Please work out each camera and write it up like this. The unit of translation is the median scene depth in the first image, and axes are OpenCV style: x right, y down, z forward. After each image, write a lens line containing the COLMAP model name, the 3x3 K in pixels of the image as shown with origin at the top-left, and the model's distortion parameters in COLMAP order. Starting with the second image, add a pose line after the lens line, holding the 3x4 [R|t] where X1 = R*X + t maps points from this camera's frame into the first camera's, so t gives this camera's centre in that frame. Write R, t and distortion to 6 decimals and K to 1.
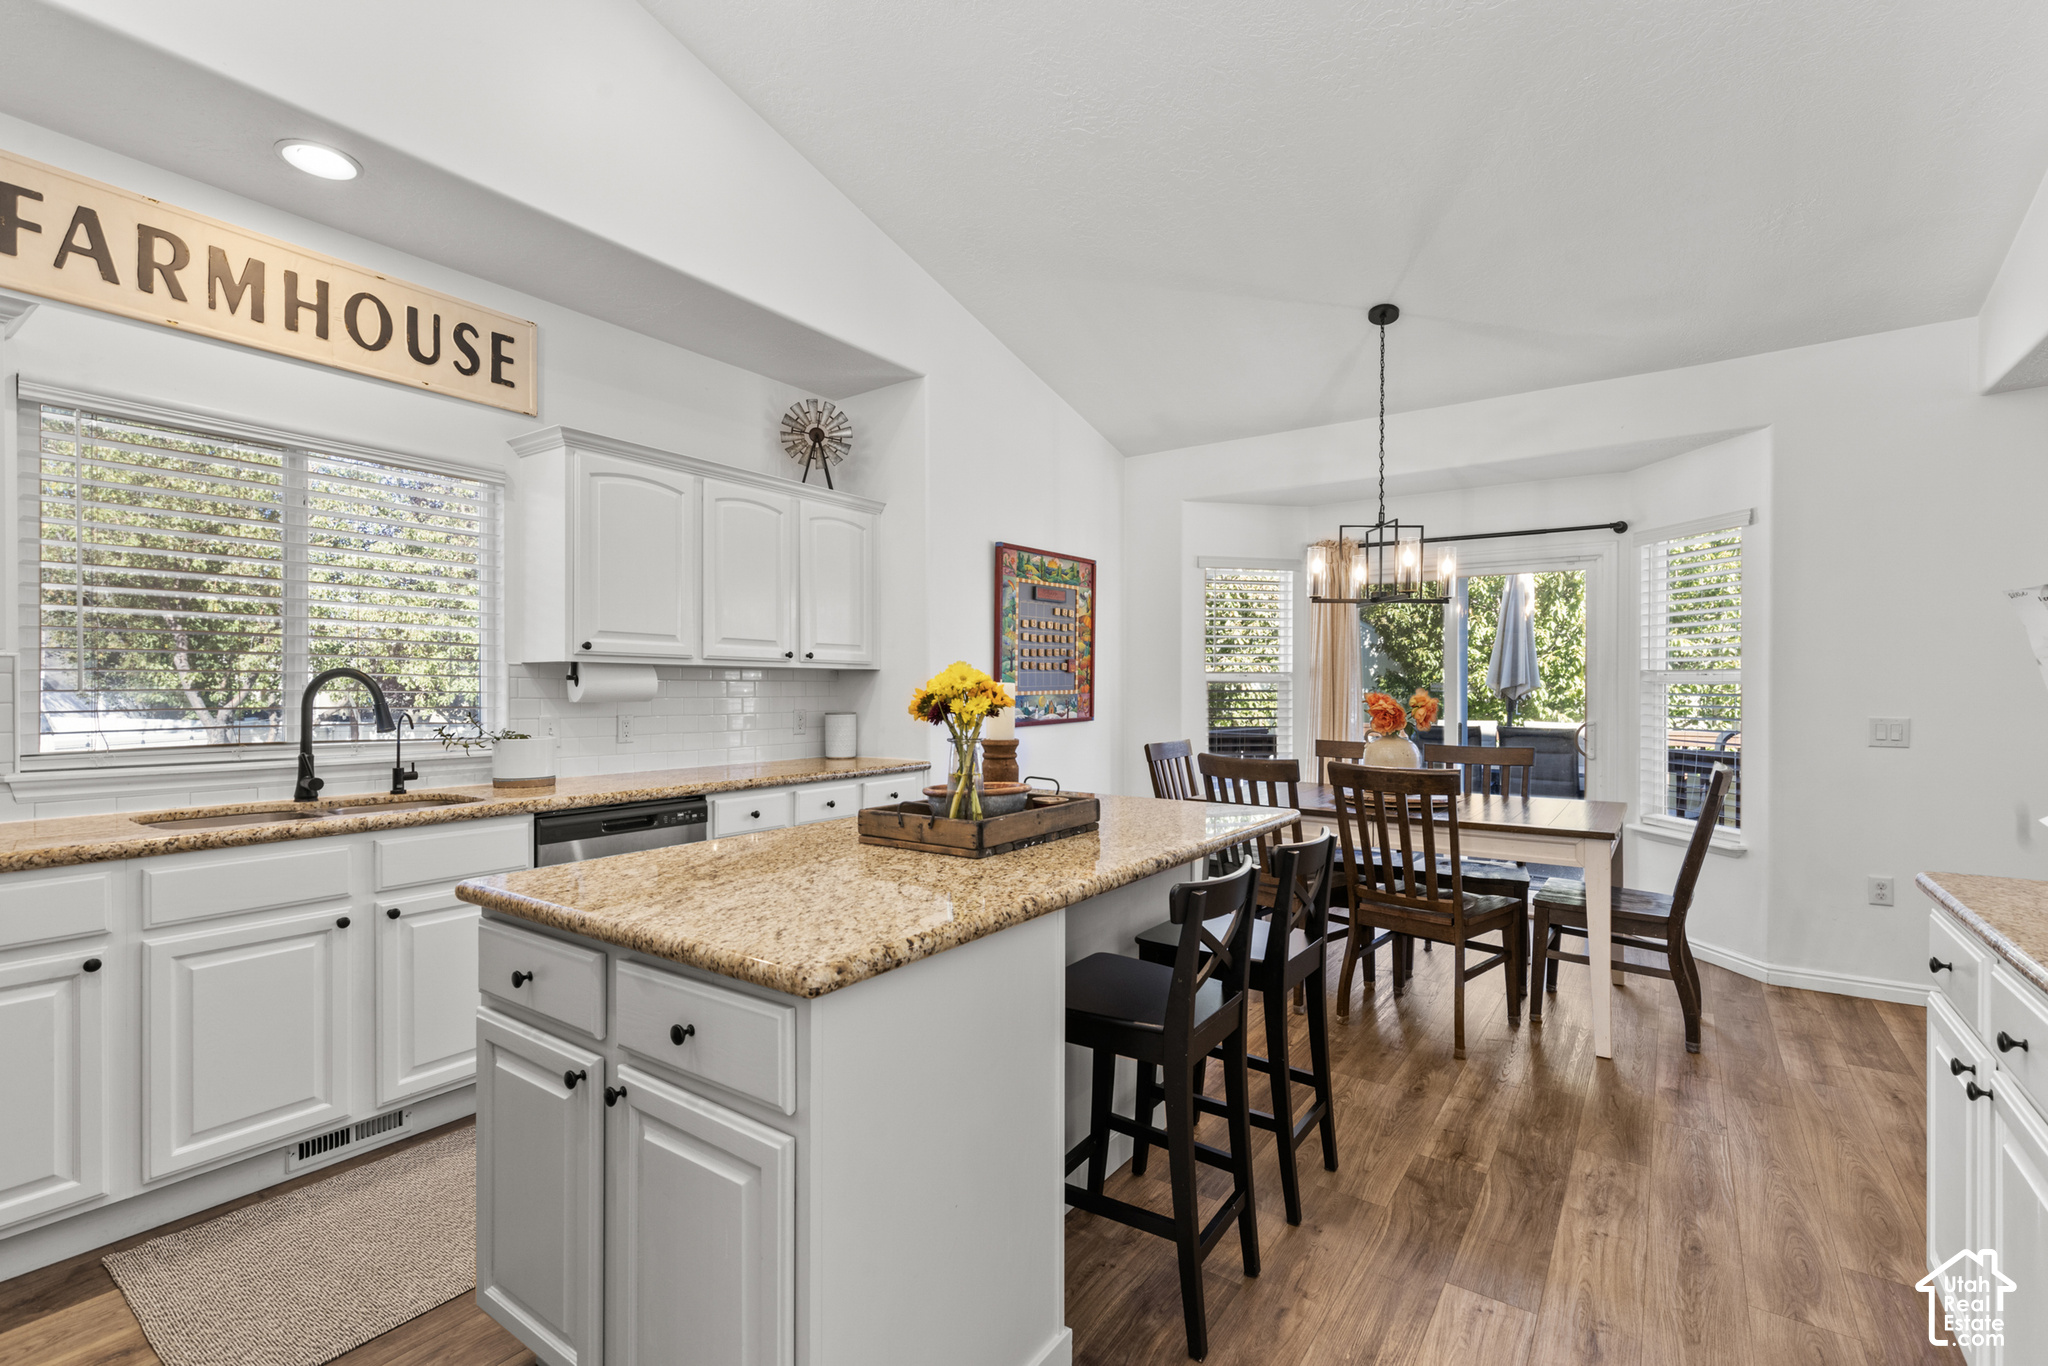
lens RADIAL K [[920.3, 0, 1029.4], [0, 920.3, 691.9], [0, 0, 1]] dist [0.014584, -0.000931]
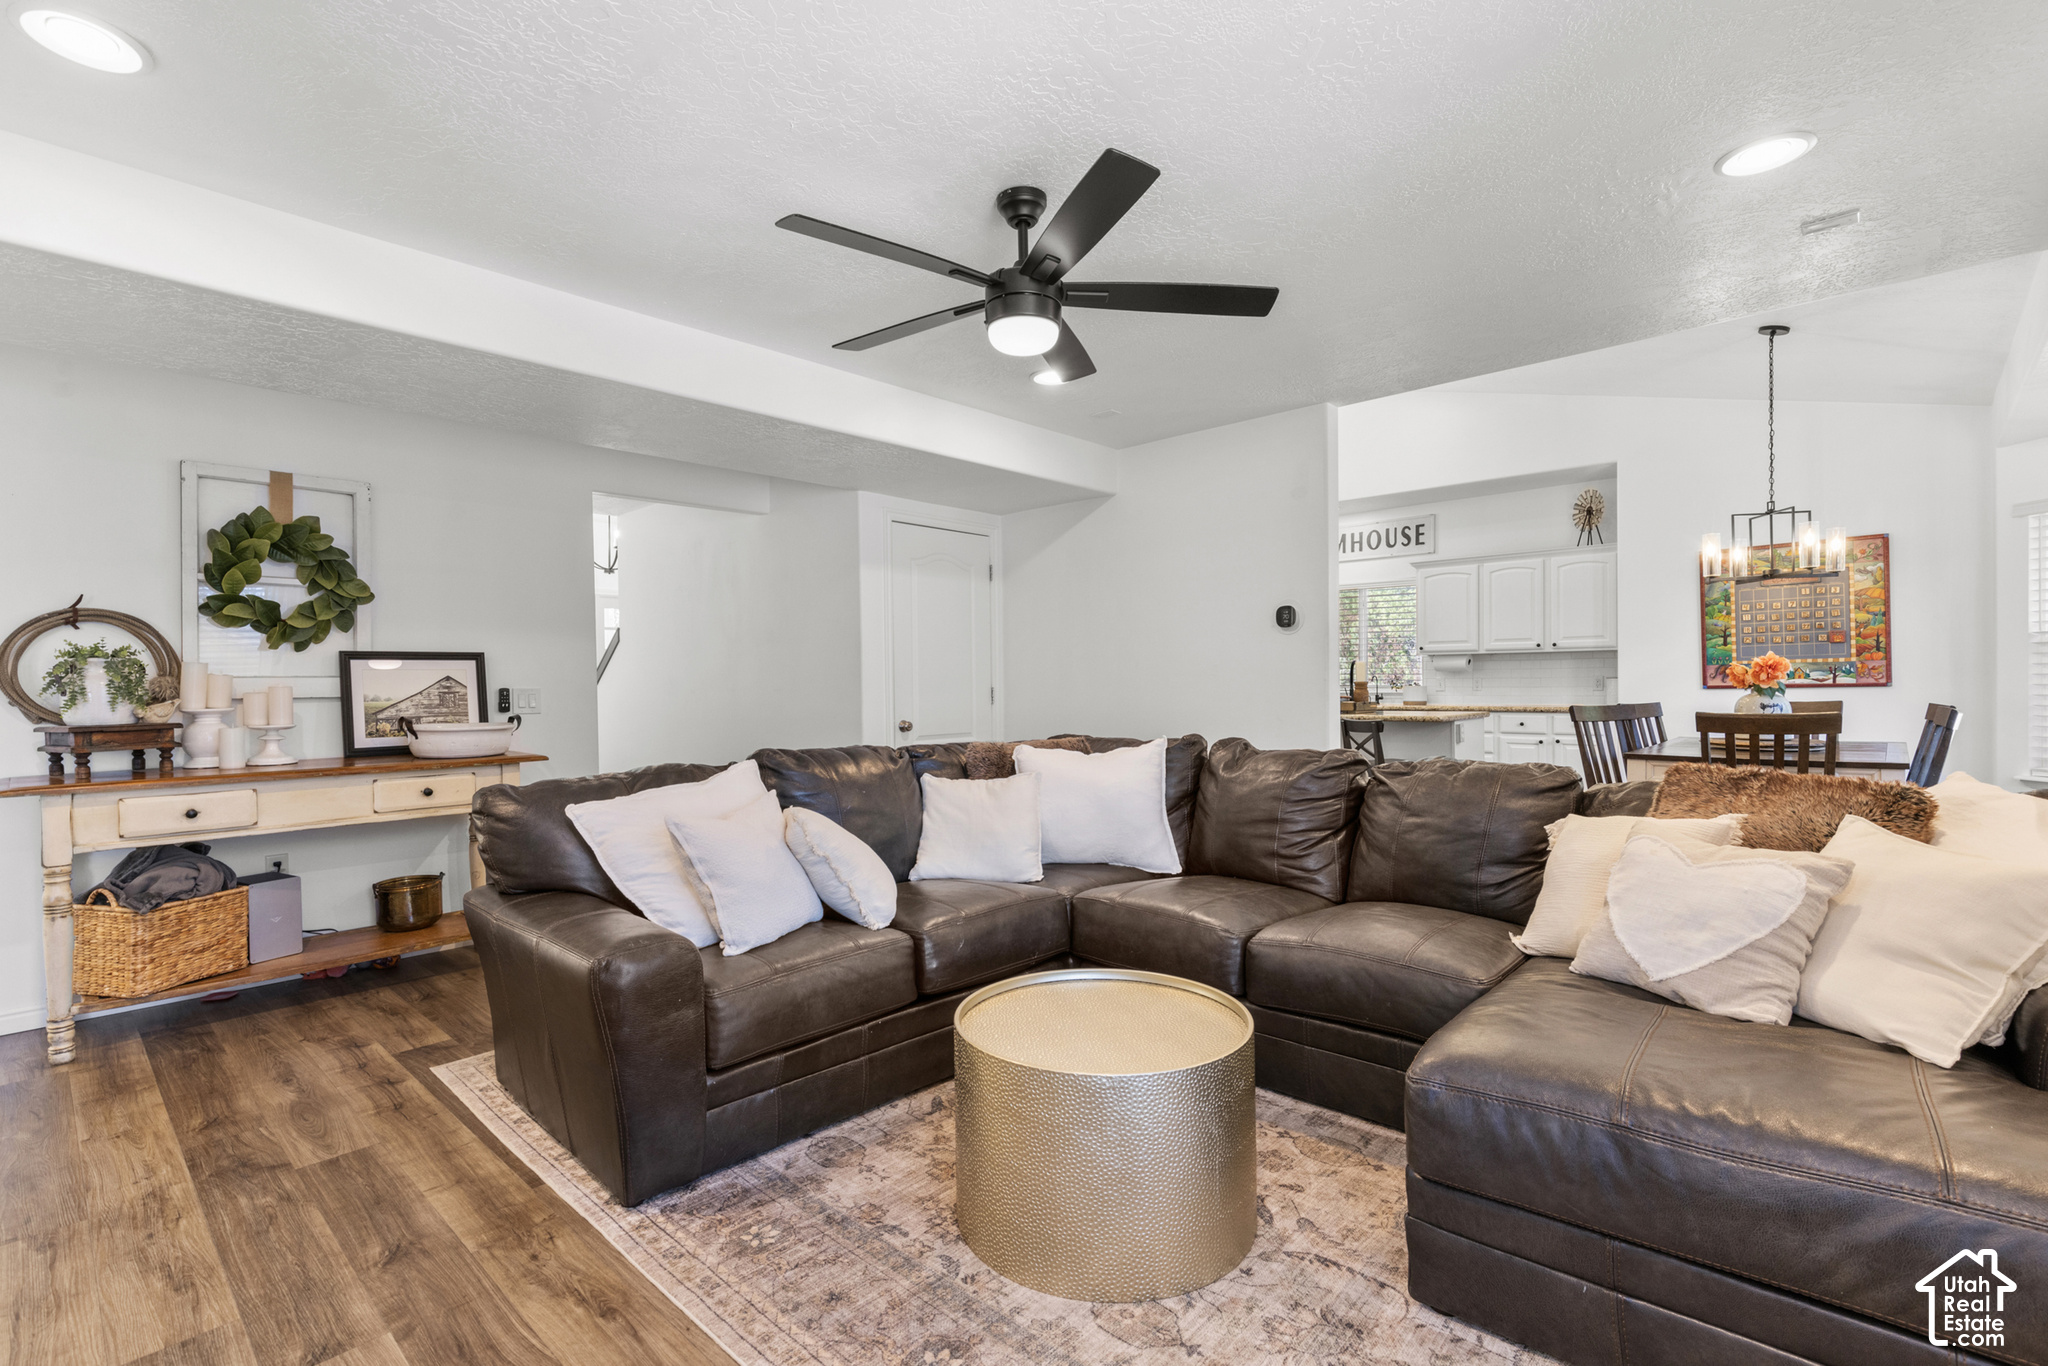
lens RADIAL K [[920.3, 0, 1045.5], [0, 920.3, 687.5], [0, 0, 1]] dist [0.014584, -0.000931]
pose [[-0.107269, 0.006594, -0.994208, 2.048705], [0.008177, 0.999950, 0.005750, 0.031350], [0.994196, -0.007512, -0.107317, 0.264520]]
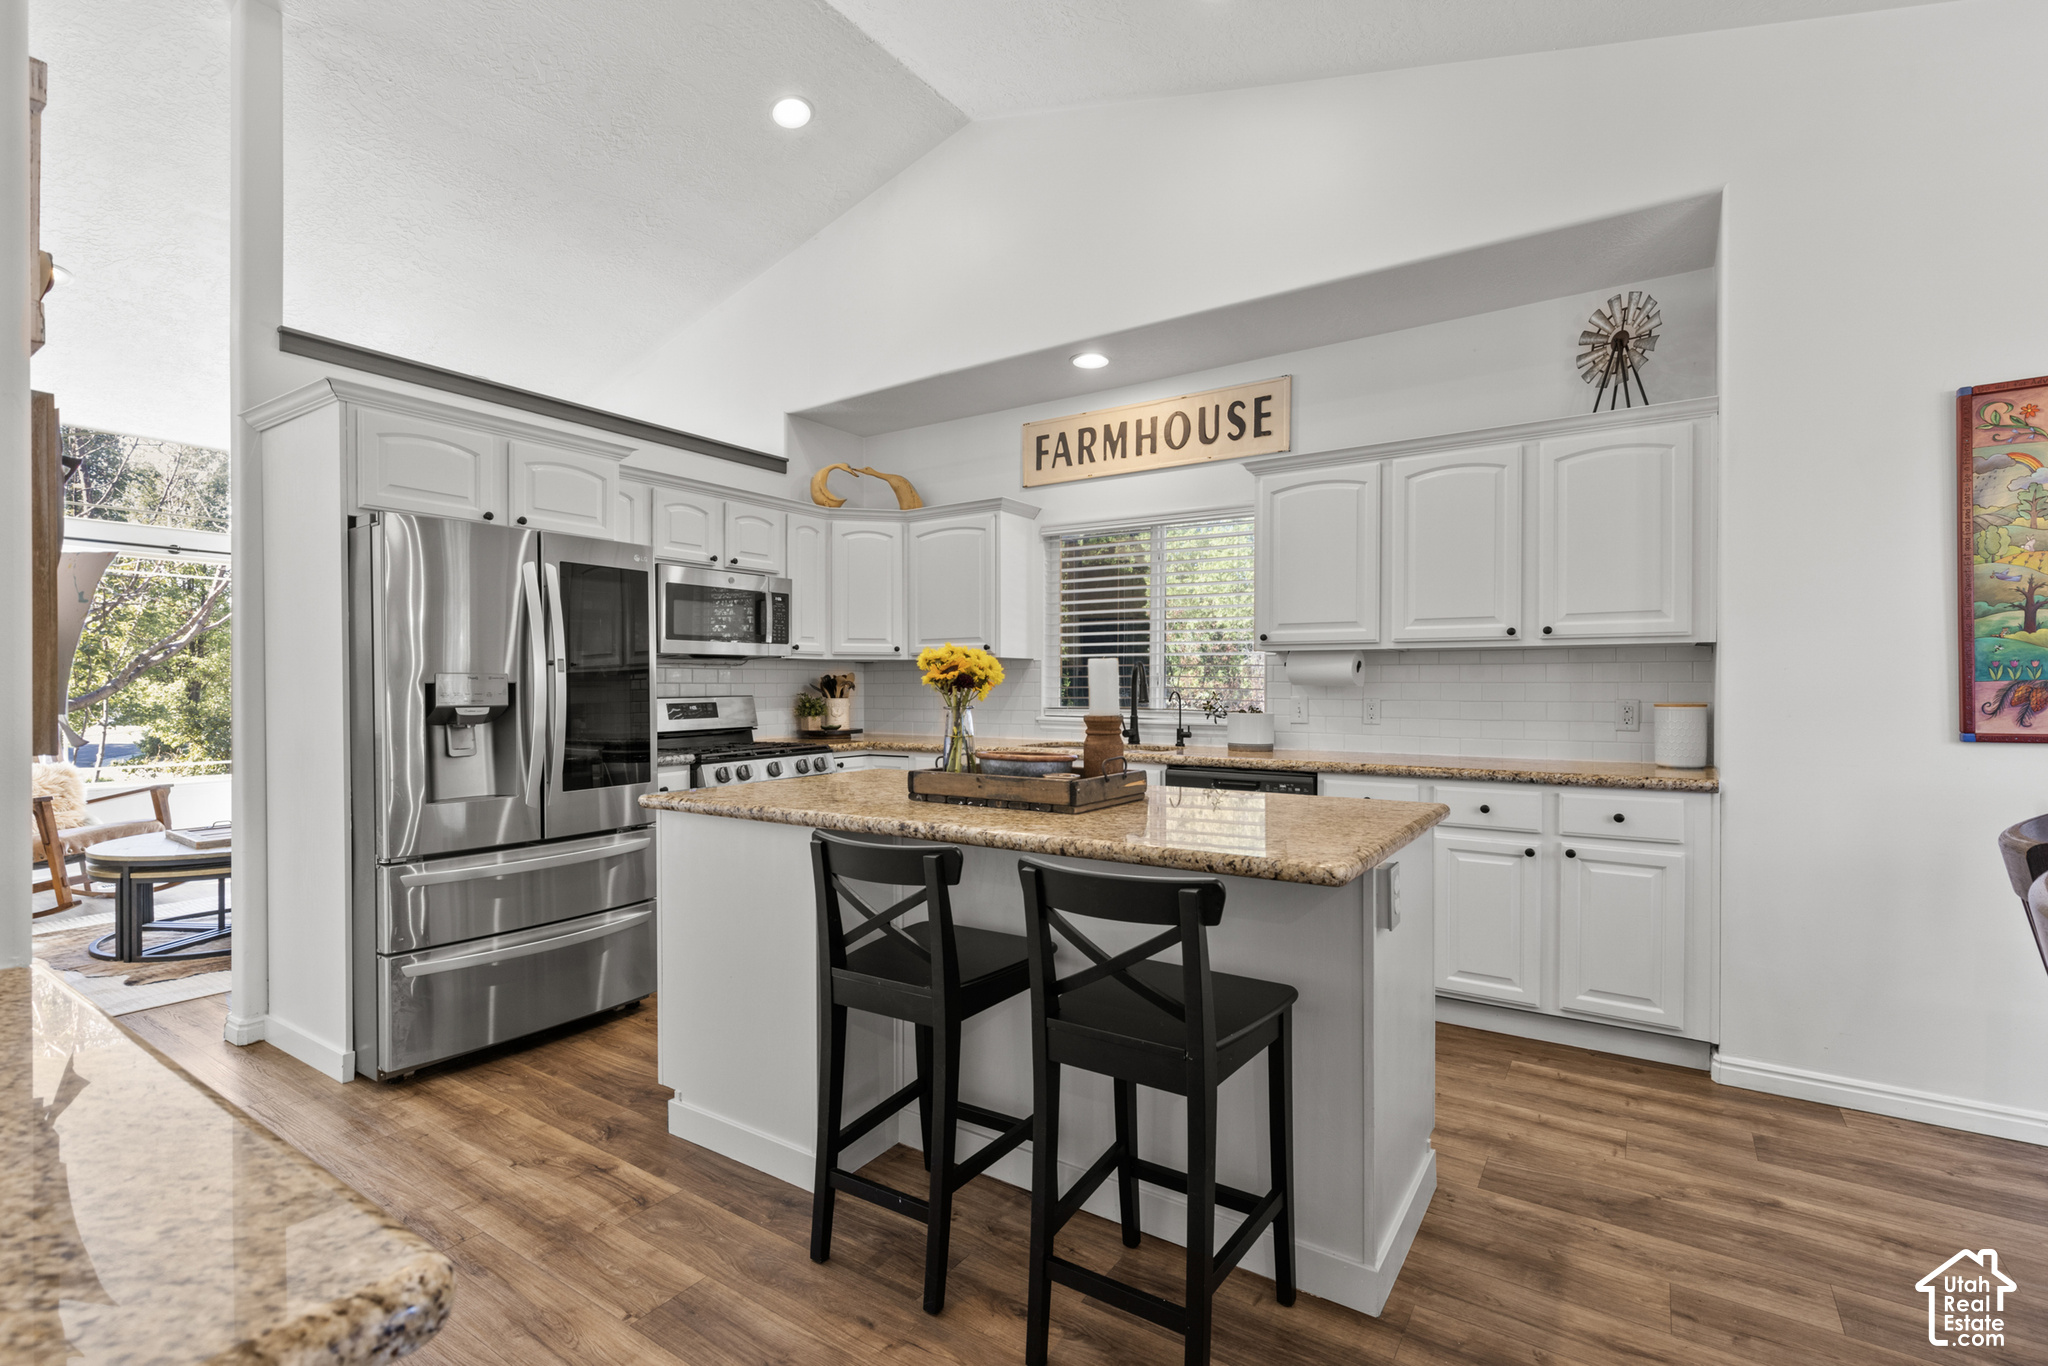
lens RADIAL K [[920.3, 0, 1009.1], [0, 920.3, 681.3], [0, 0, 1]] dist [0.014584, -0.000931]
pose [[0.029100, -0.003682, -0.999570, 0.700216], [-0.002082, 0.999991, -0.003745, 0.011877], [0.999574, 0.002190, 0.029092, 0.625317]]
